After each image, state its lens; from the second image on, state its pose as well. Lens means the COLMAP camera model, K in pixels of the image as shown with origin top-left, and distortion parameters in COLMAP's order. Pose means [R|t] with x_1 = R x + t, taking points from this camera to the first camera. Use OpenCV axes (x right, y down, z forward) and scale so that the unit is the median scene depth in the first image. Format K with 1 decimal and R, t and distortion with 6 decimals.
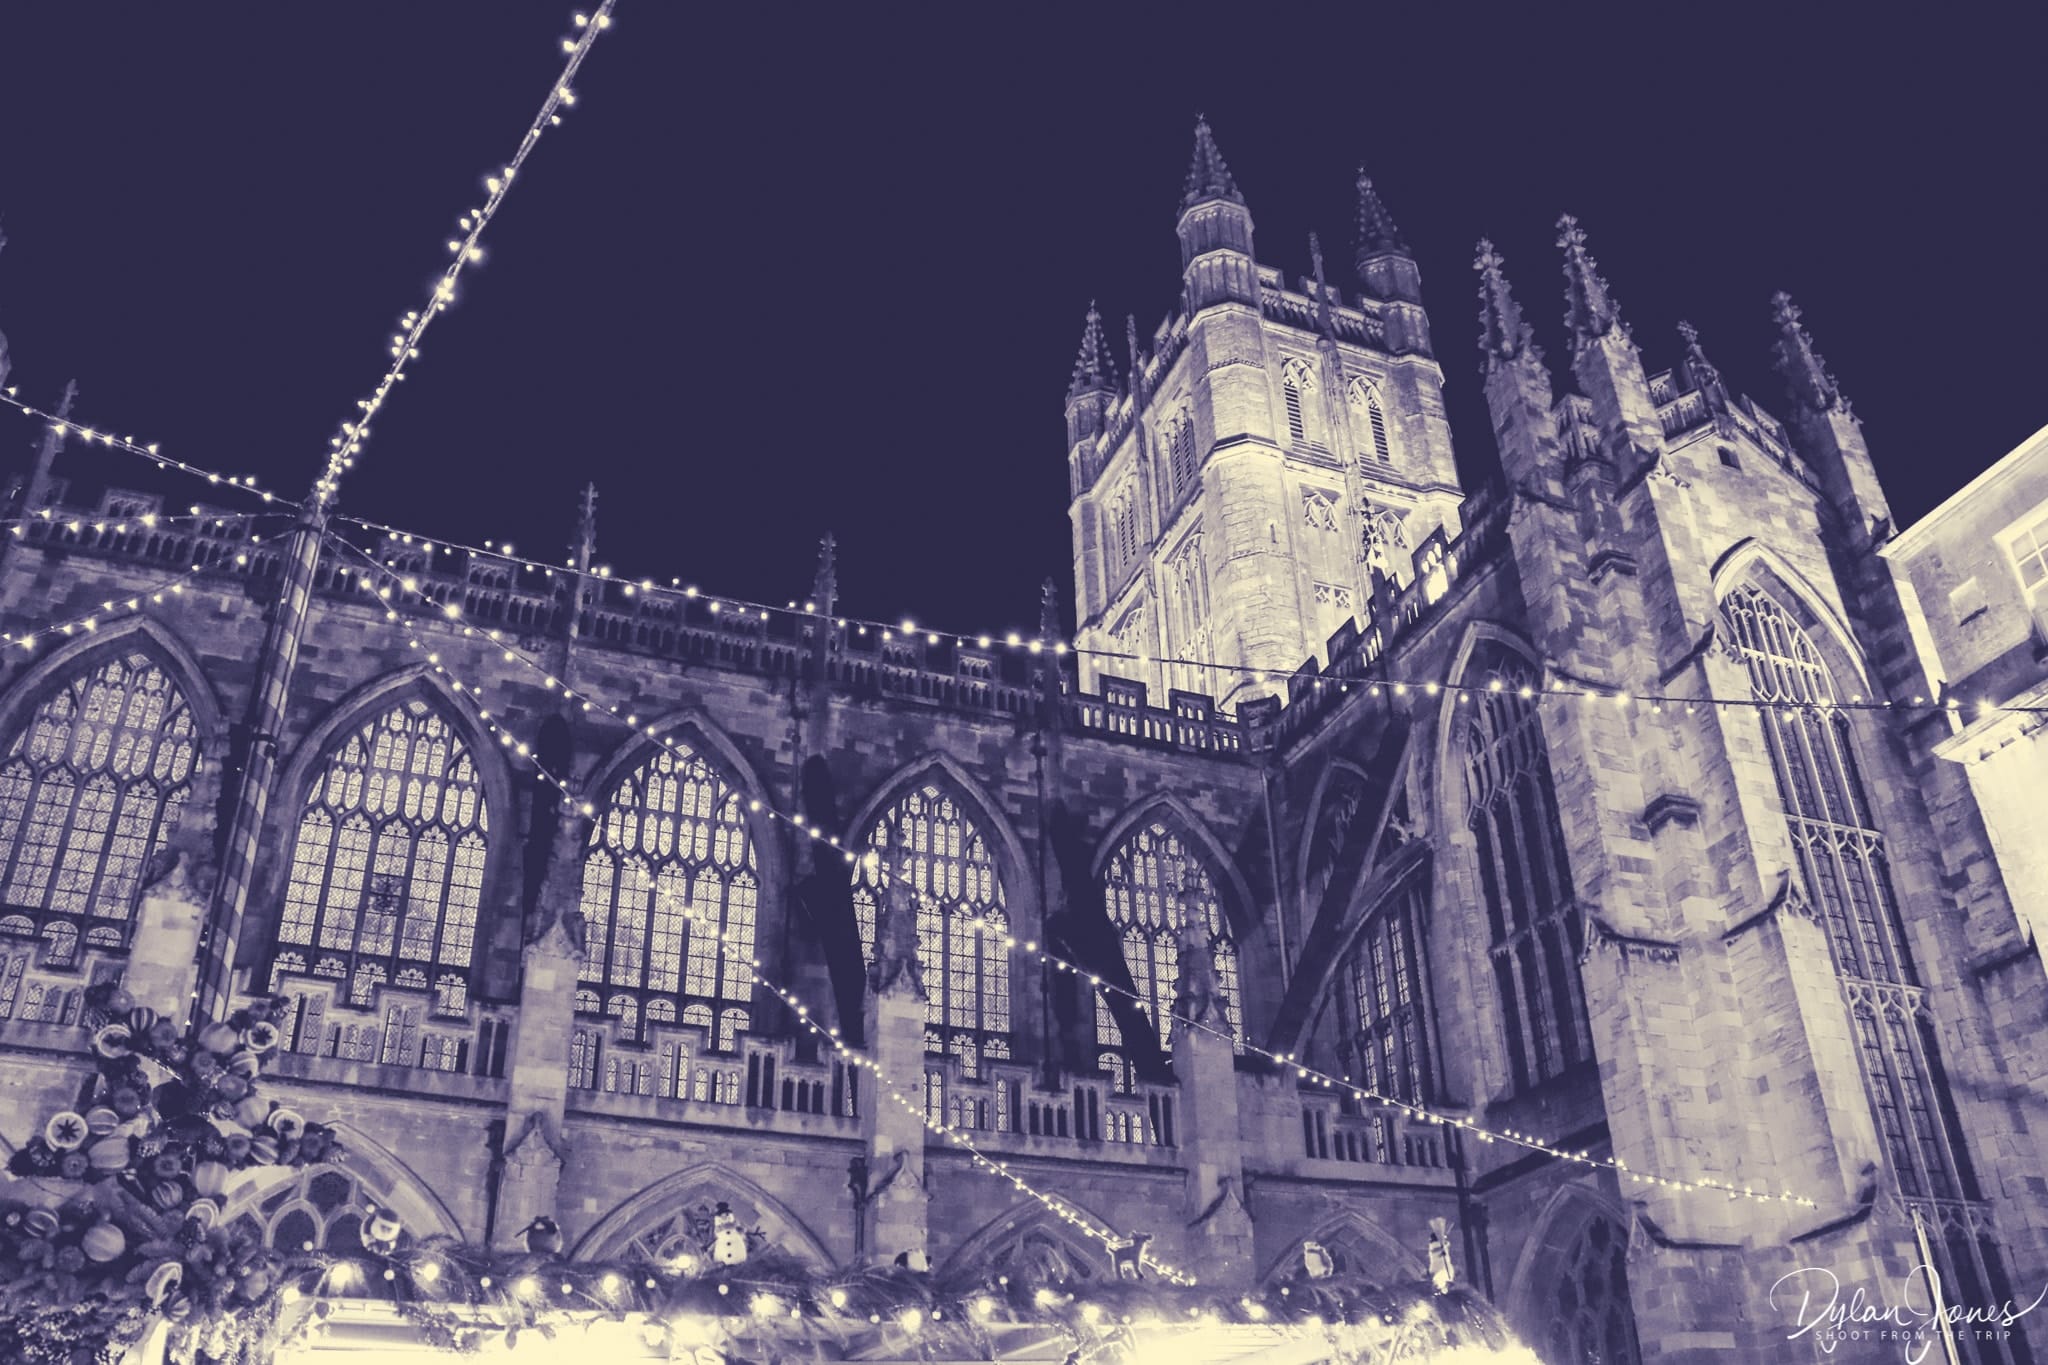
lens RADIAL K [[1708.4, 0, 1024.0], [0, 1708.4, 682.5], [0, 0, 1]] dist [-0.168938, 0.123604]
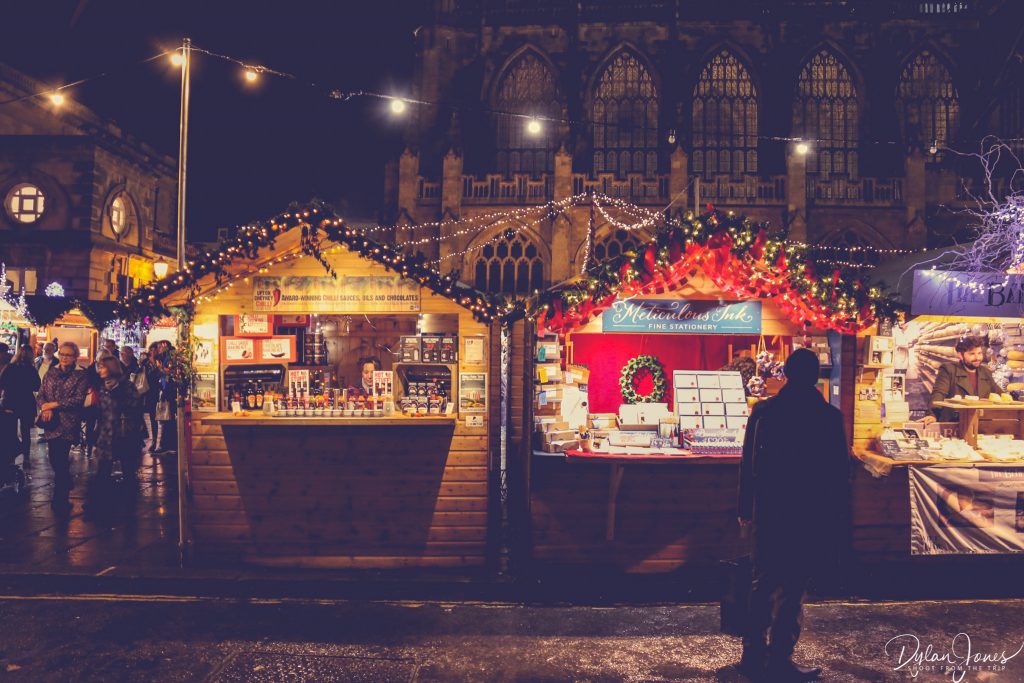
lens RADIAL K [[854.2, 0, 512.0], [0, 854.2, 341.5], [0, 0, 1]] dist [-0.168938, 0.123604]
pose [[0.865040, 0.022957, -0.501178, 0.189601], [0.224797, 0.875328, 0.428097, -0.214314], [0.448523, -0.482984, 0.752033, -0.374798]]
